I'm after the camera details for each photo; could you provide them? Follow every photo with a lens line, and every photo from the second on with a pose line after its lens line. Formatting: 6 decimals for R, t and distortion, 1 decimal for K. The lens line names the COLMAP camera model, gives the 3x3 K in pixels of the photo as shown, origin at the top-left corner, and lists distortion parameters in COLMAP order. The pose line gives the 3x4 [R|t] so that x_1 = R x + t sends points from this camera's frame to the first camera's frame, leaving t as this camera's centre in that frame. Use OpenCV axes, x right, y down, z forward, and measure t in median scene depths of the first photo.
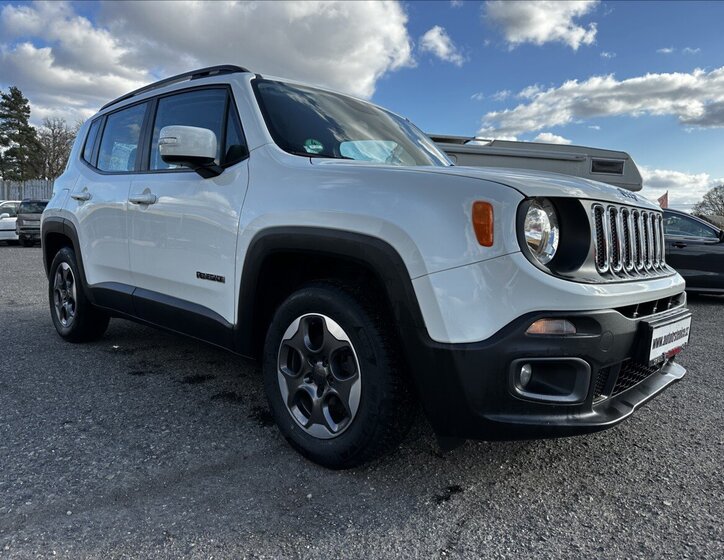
lens RADIAL K [[529.9, 0, 360.1], [0, 529.9, 279.1], [0, 0, 1]] dist [0.004998, -0.002689]
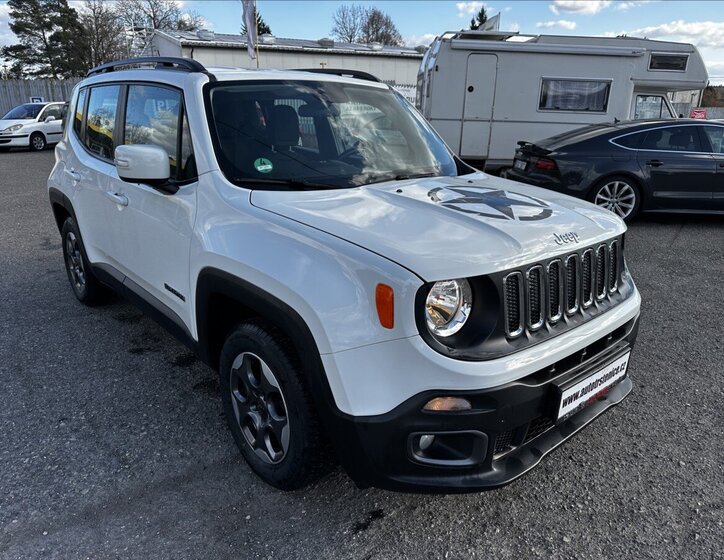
lens RADIAL K [[532.9, 0, 364.9], [0, 532.9, 279.0], [0, 0, 1]] dist [0.004247, -0.004397]
pose [[0.995712, 0.005042, -0.092371, 0.241243], [0.014833, 0.976894, 0.213208, -0.314264], [0.091312, -0.213664, 0.972630, 0.005519]]
